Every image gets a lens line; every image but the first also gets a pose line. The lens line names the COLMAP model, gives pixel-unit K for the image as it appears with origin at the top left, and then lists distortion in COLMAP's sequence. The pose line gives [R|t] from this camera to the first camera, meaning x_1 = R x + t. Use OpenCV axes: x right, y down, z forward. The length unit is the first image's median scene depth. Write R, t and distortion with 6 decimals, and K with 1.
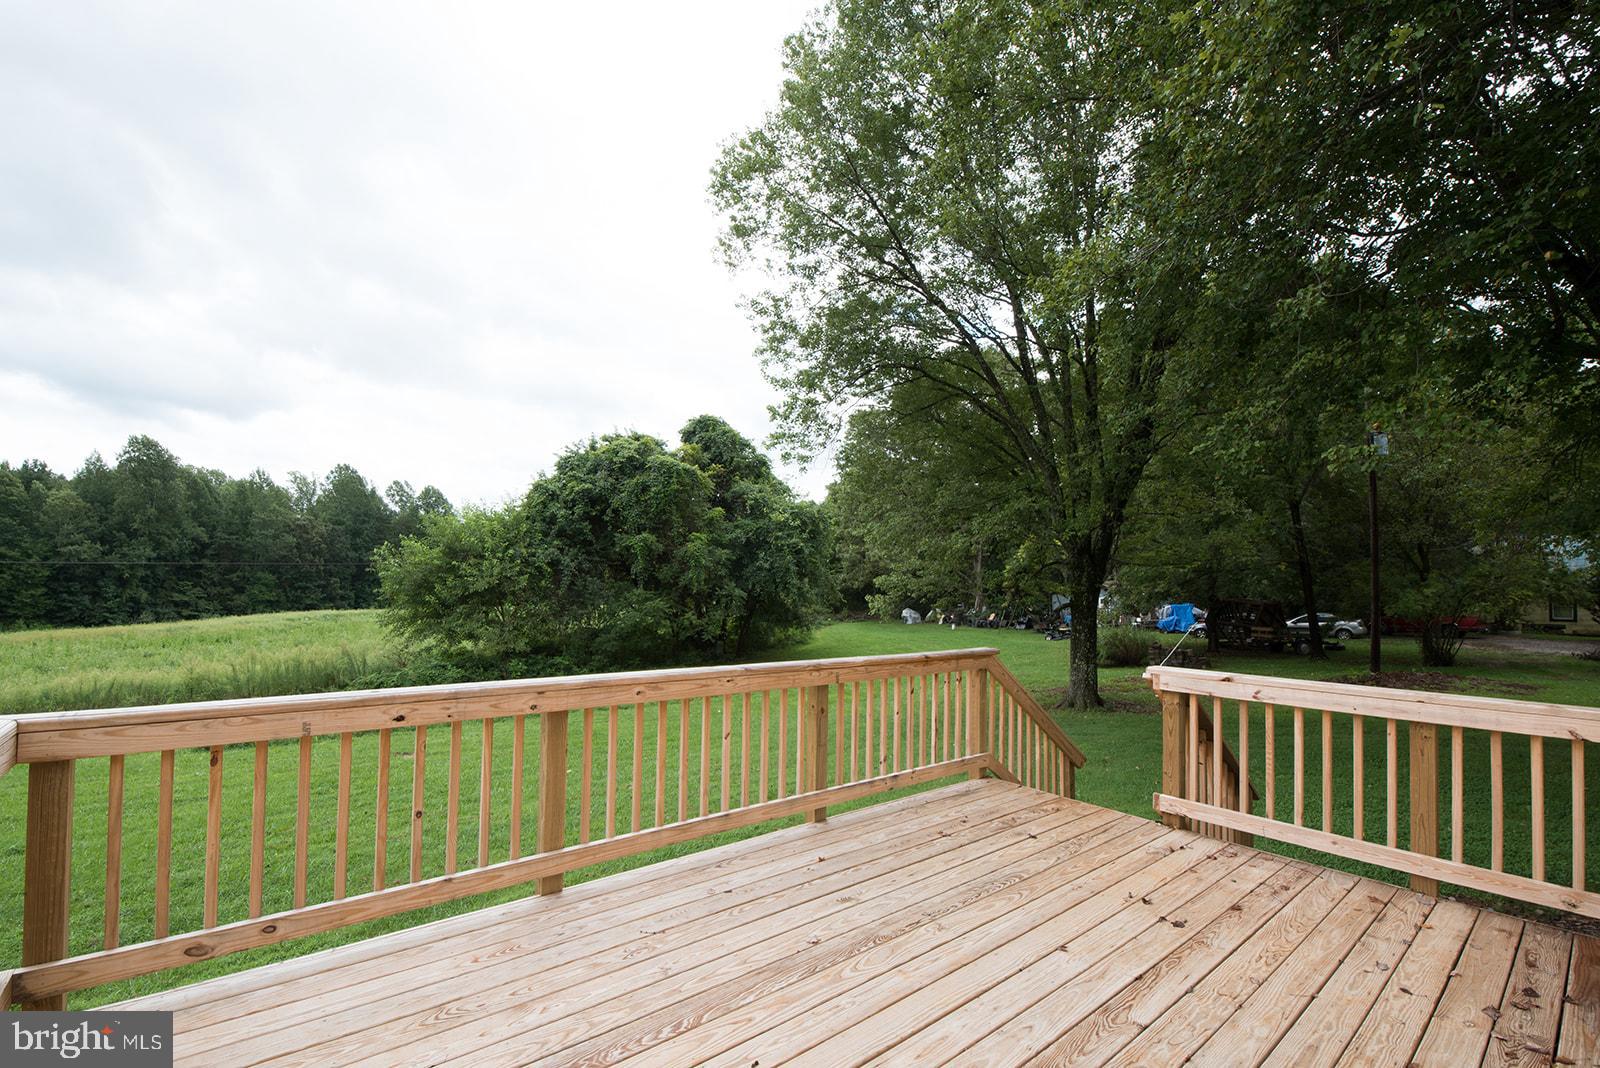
lens RADIAL K [[677.0, 0, 762.7], [0, 677.0, 577.4], [0, 0, 1]] dist [-0.023189, -0.000324]
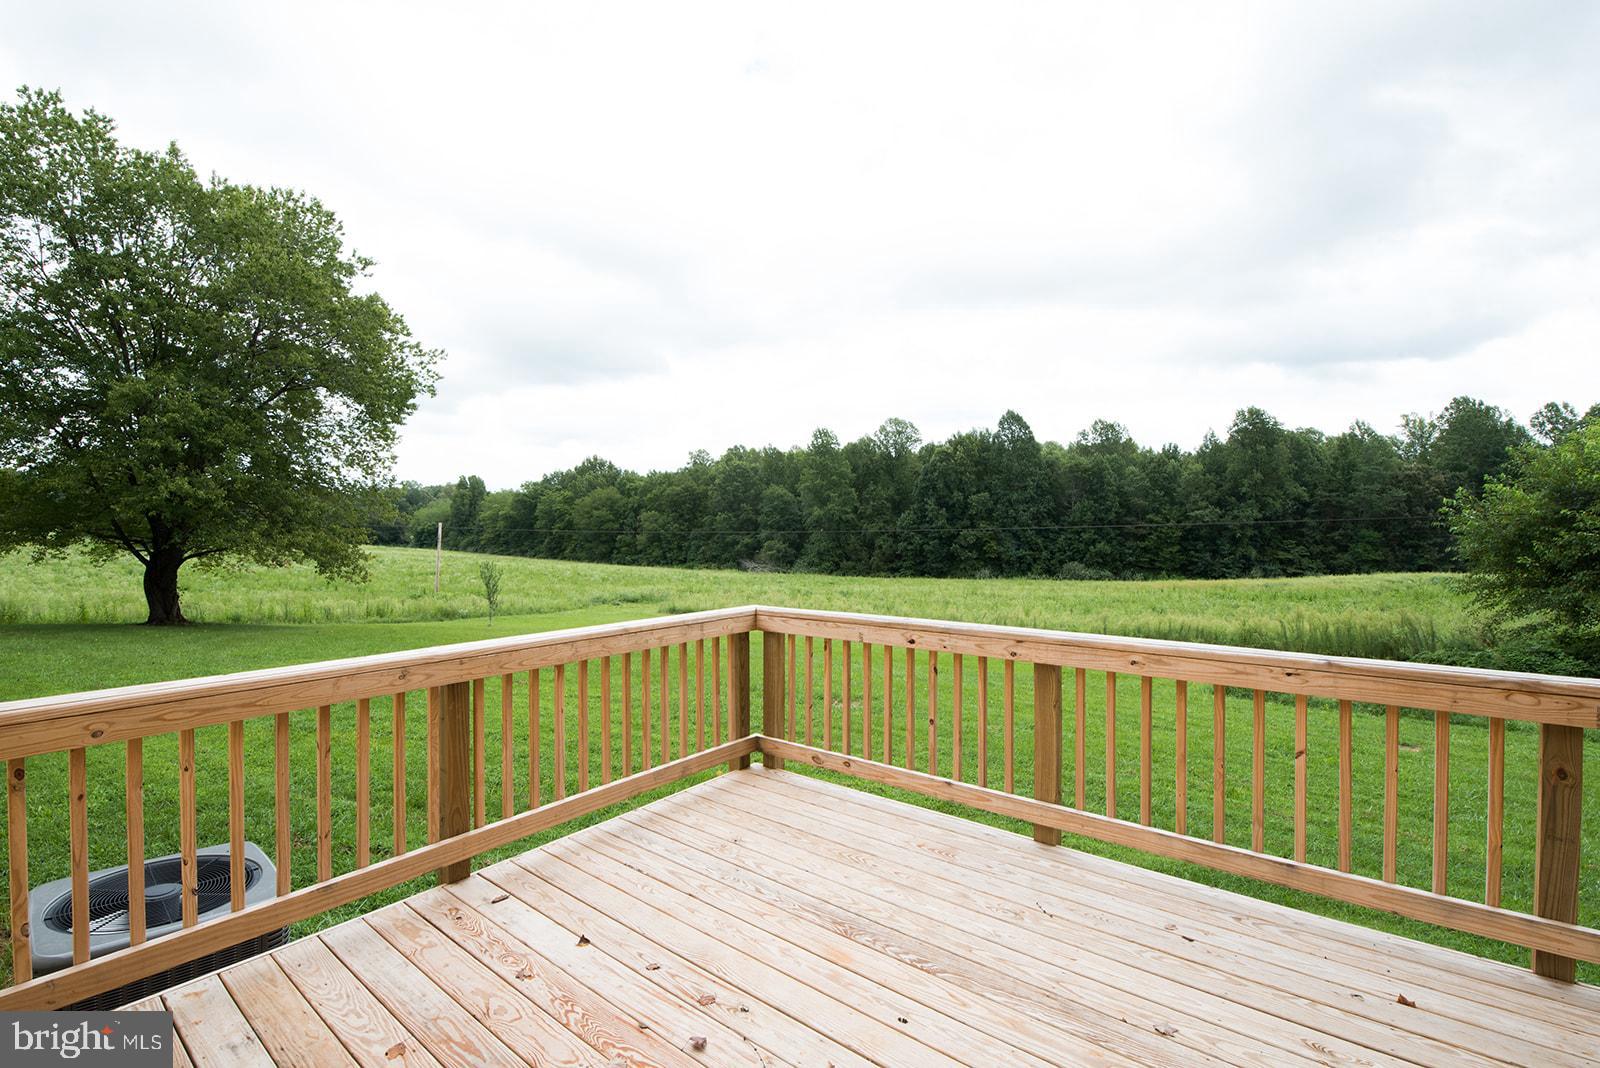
lens RADIAL K [[695.1, 0, 794.0], [0, 695.1, 549.7], [0, 0, 1]] dist [-0.020595, -0.000206]
pose [[0.231483, 0.007200, -0.972812, 0.252732], [0.012854, 0.999863, 0.010459, 0.005470], [0.972754, -0.014926, 0.231359, 0.167333]]
